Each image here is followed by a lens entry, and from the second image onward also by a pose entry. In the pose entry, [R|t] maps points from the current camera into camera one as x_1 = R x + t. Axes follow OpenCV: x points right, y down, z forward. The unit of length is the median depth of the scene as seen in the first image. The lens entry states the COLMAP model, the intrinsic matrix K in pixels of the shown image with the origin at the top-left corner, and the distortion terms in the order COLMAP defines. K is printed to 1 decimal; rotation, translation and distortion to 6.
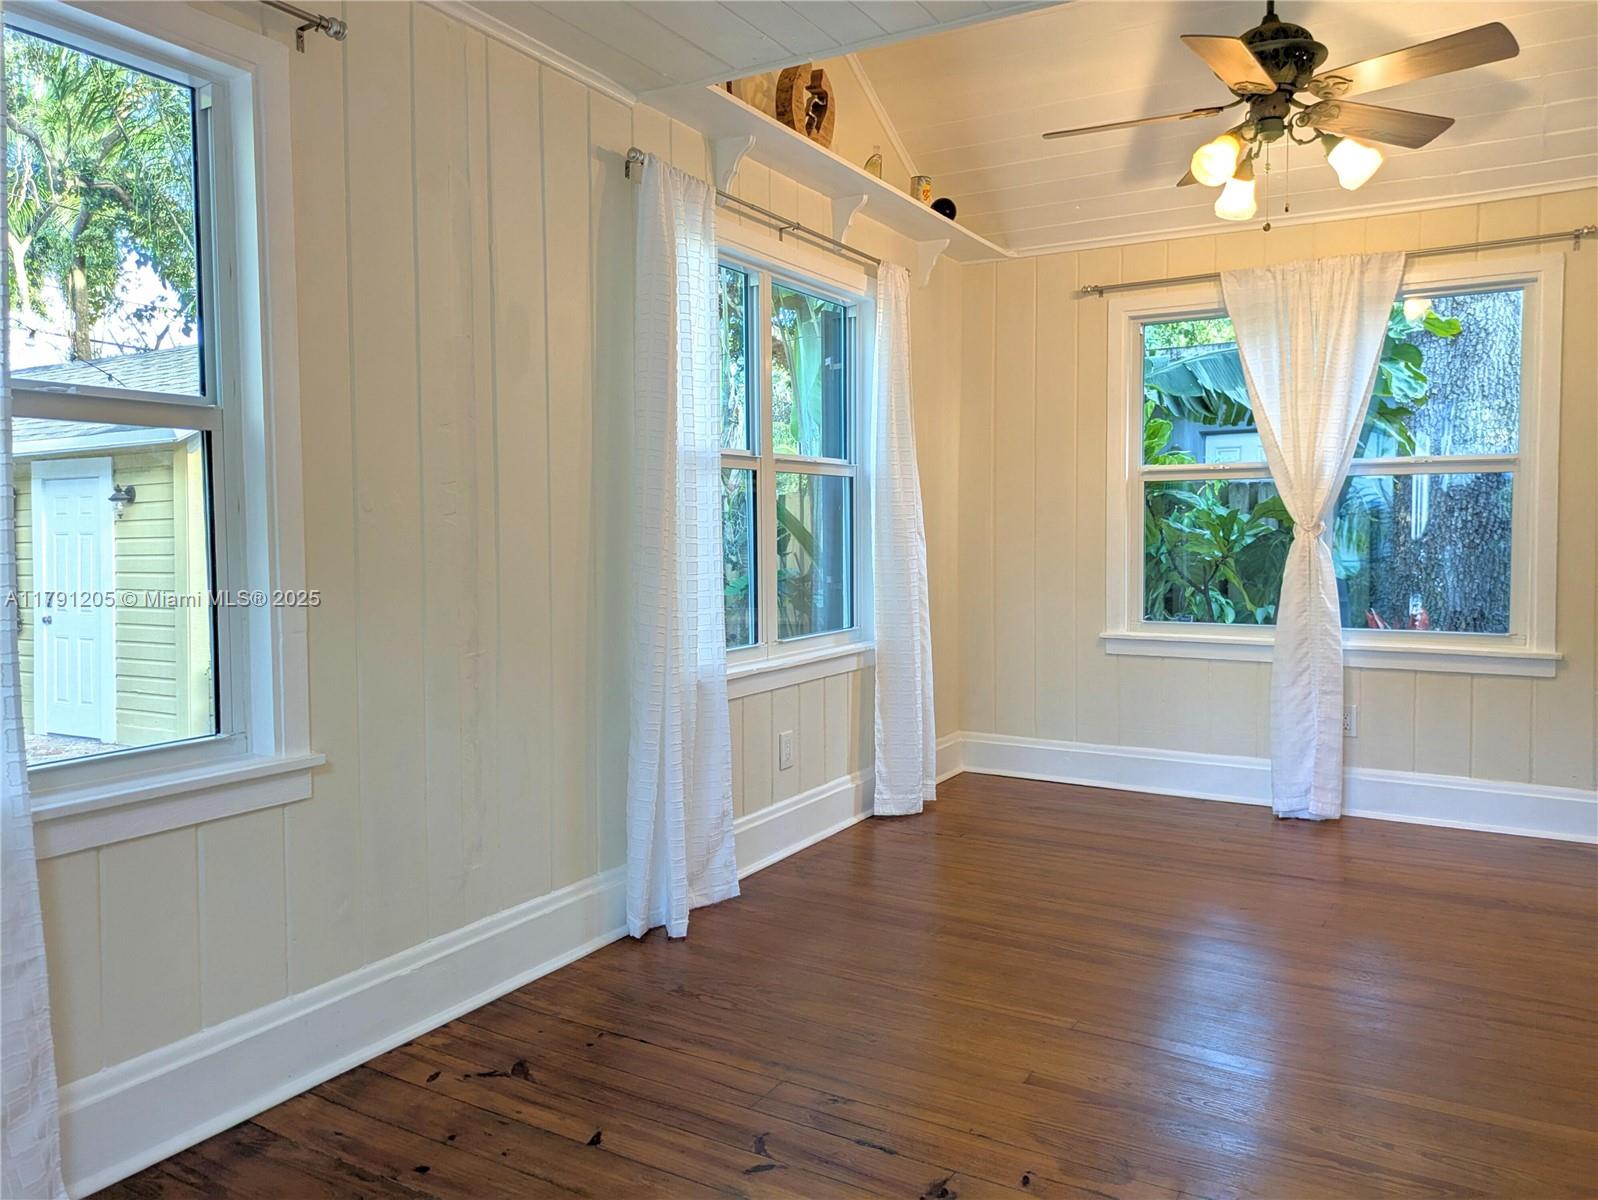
lens RADIAL K [[1155.2, 0, 797.1], [0, 1155.2, 586.0], [0, 0, 1]] dist [0.068467, -0.090921]
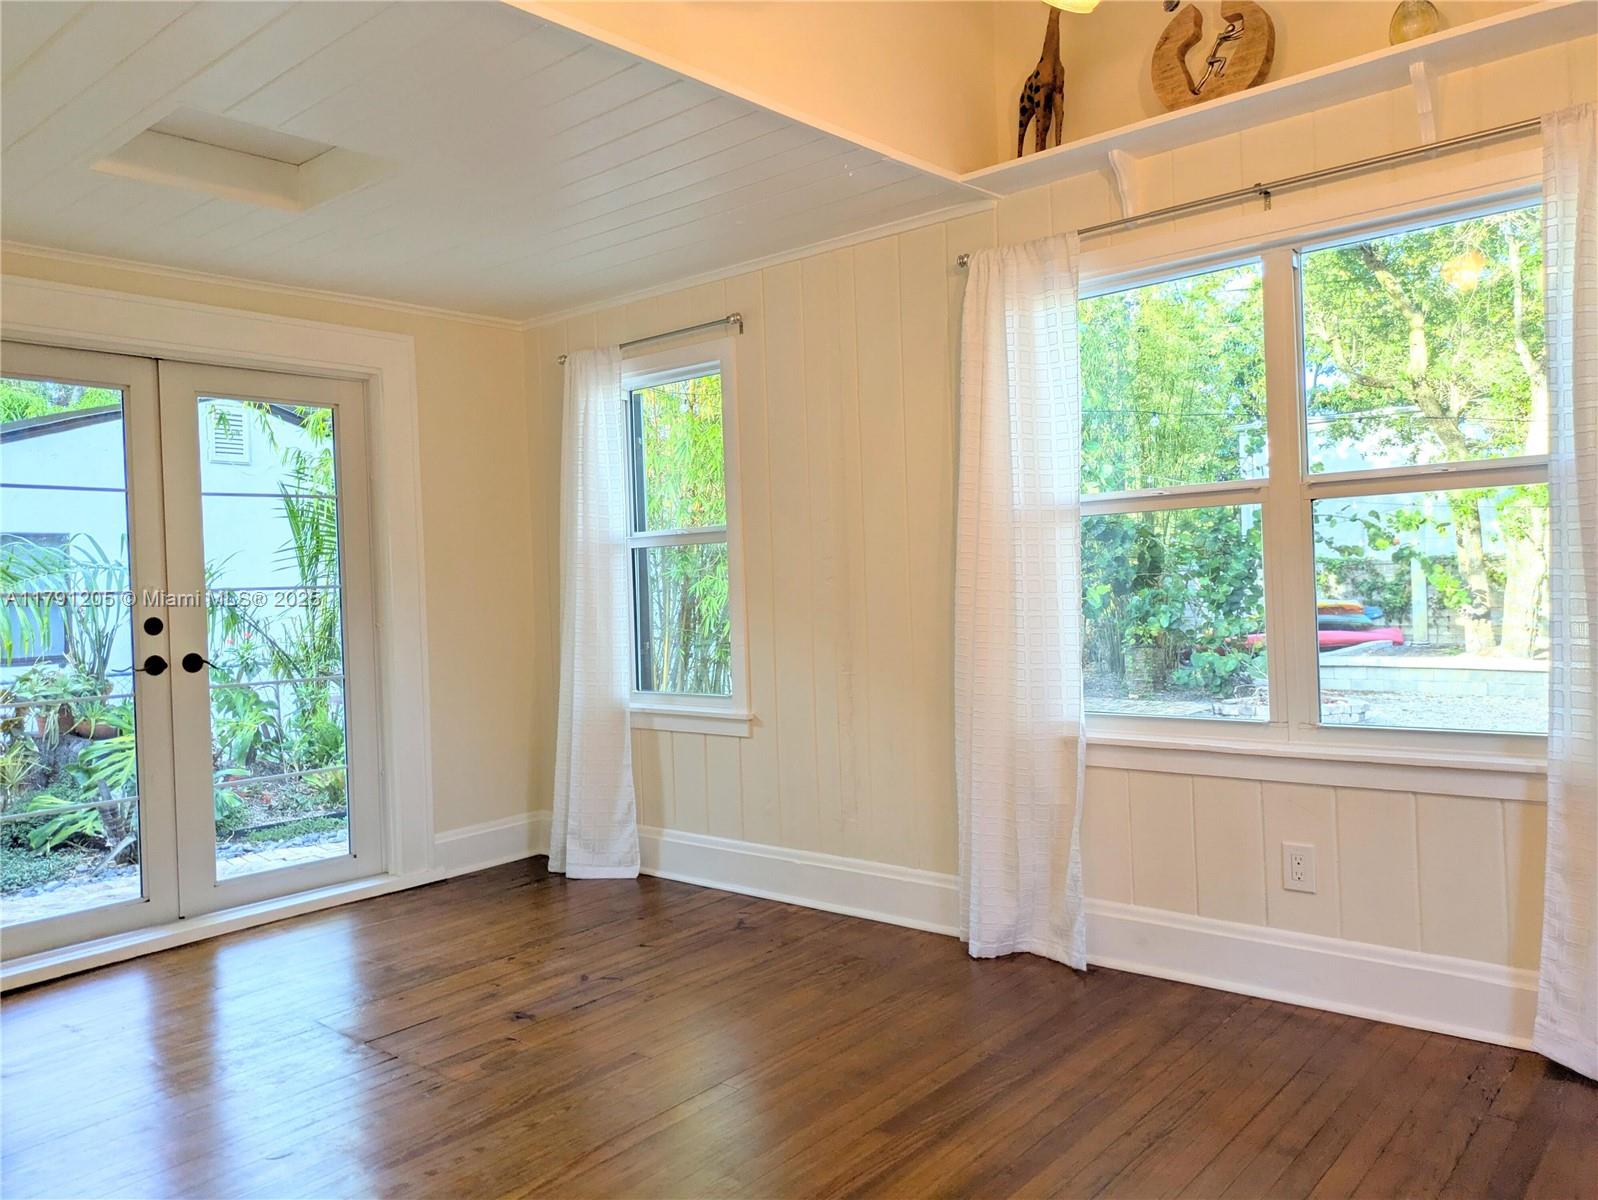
lens RADIAL K [[1178.1, 0, 805.0], [0, 1178.1, 594.4], [0, 0, 1]] dist [0.050019, -0.051663]
pose [[-0.165763, 0.015391, -0.986045, 0.736691], [-0.014674, 0.999729, 0.018071, -0.042130], [0.986056, 0.017465, -0.165492, 0.732985]]
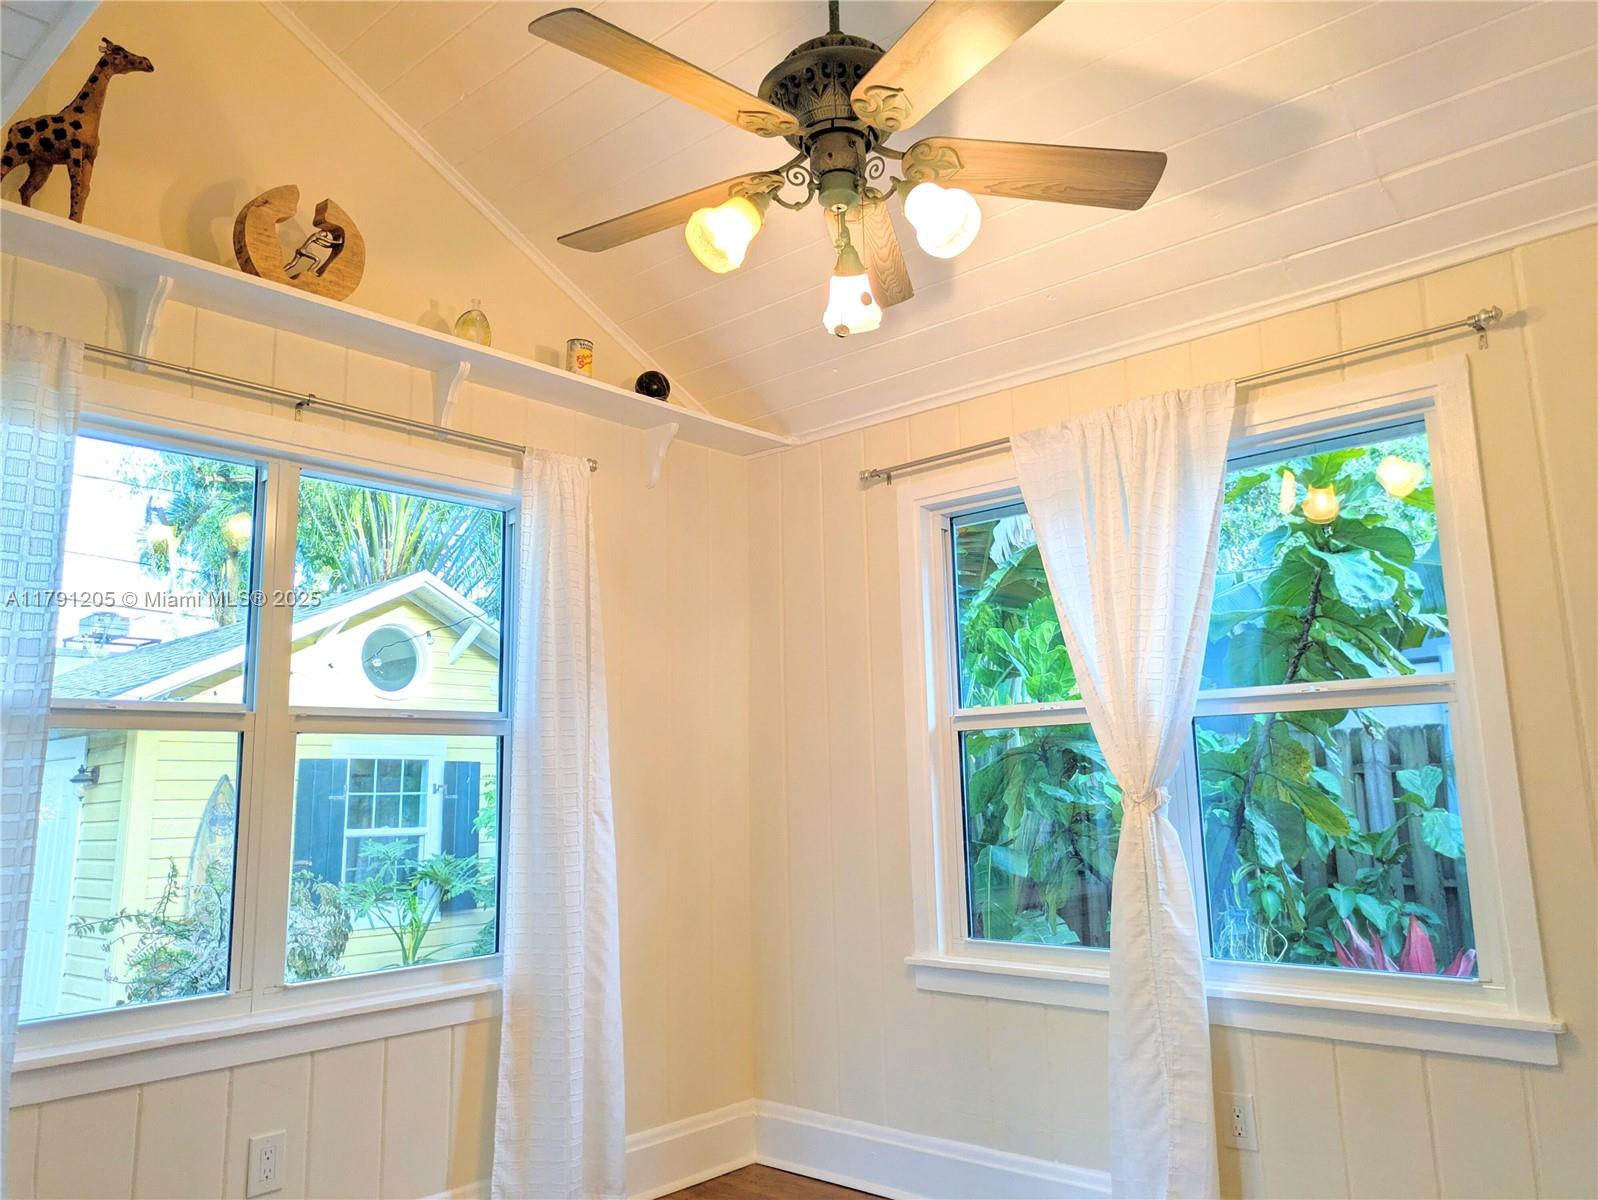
lens RADIAL K [[1178.1, 0, 805.0], [0, 1178.1, 594.4], [0, 0, 1]] dist [0.050019, -0.051663]
pose [[0.981653, -0.048677, -0.184356, 0.386308], [0.008372, 0.976936, -0.213367, -0.022058], [0.190490, 0.207909, 0.959420, 0.317608]]
